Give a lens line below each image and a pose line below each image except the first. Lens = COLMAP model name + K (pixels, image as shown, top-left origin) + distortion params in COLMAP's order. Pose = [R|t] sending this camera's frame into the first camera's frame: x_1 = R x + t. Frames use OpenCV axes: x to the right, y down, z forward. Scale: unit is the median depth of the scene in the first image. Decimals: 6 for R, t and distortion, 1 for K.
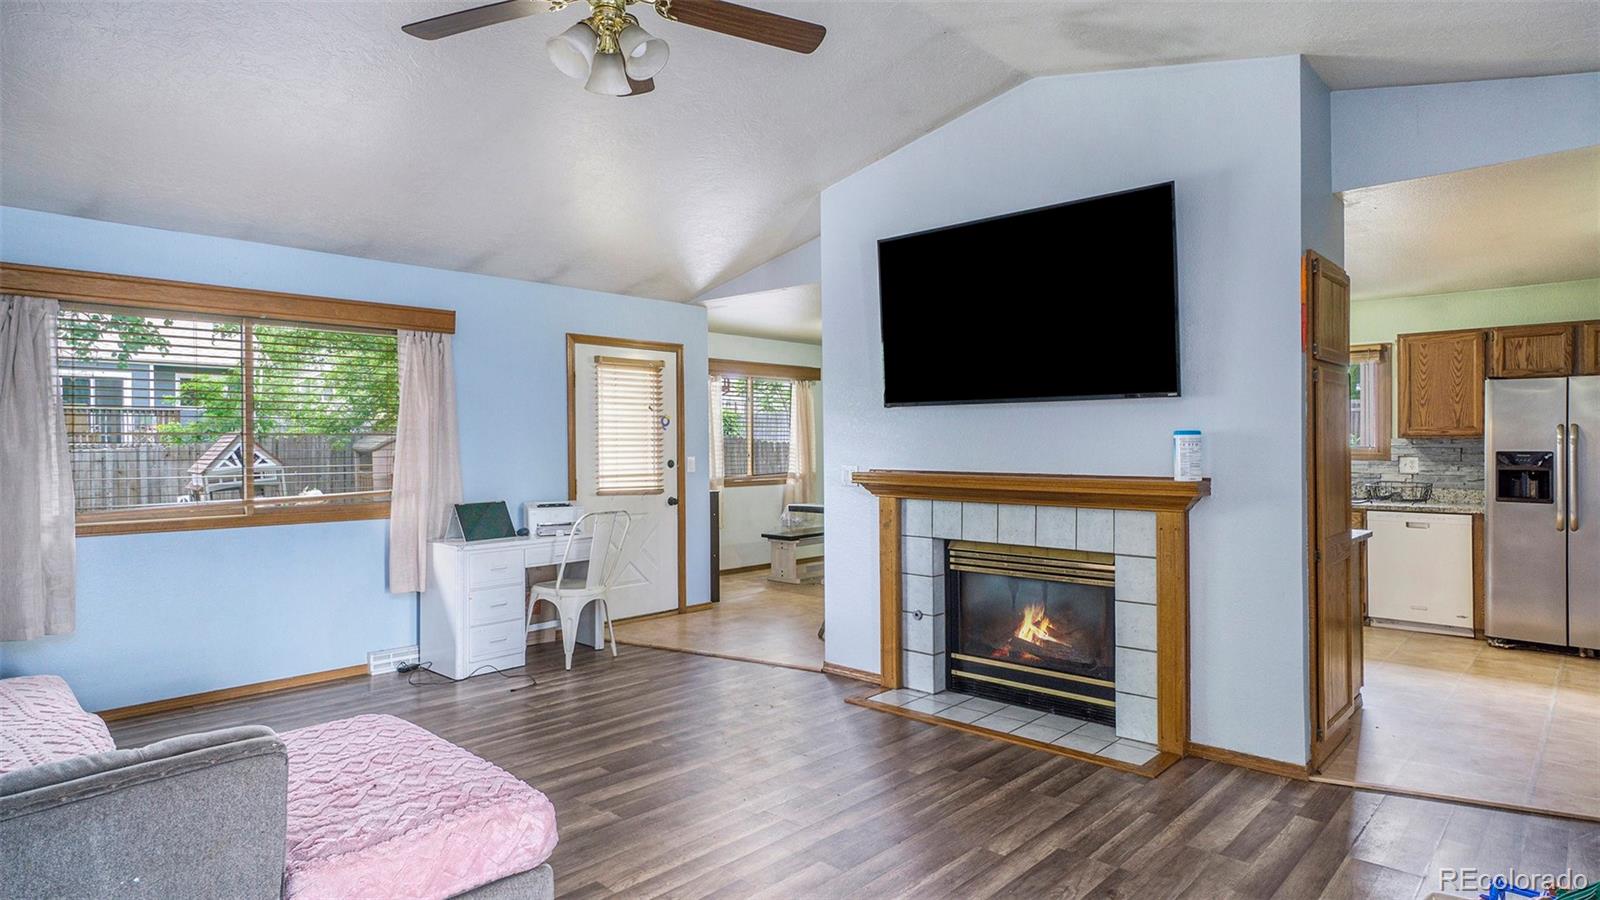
lens RADIAL K [[907.2, 0, 798.2], [0, 907.2, 447.1], [0, 0, 1]] dist [0.001151, -0.000138]
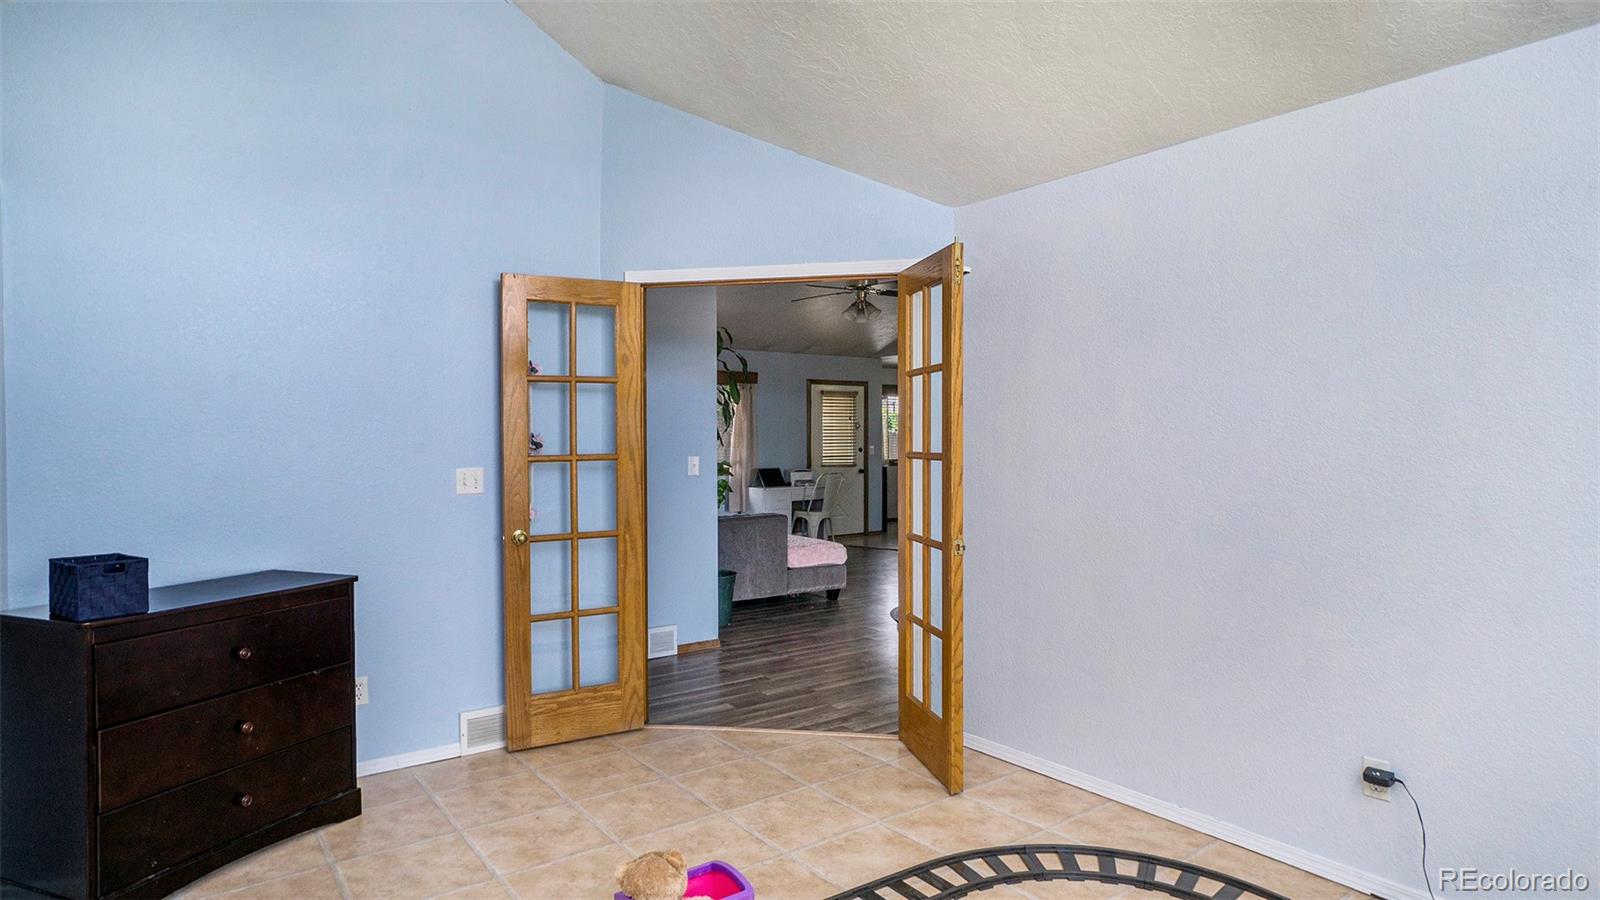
lens RADIAL K [[907.2, 0, 792.0], [0, 907.2, 438.9], [0, 0, 1]] dist [0.001151, -0.000138]
pose [[0.983281, 0.011253, -0.181747, 0.050840], [-0.009423, 0.999896, 0.010928, -0.021666], [0.181851, -0.009032, 0.983285, -0.796718]]
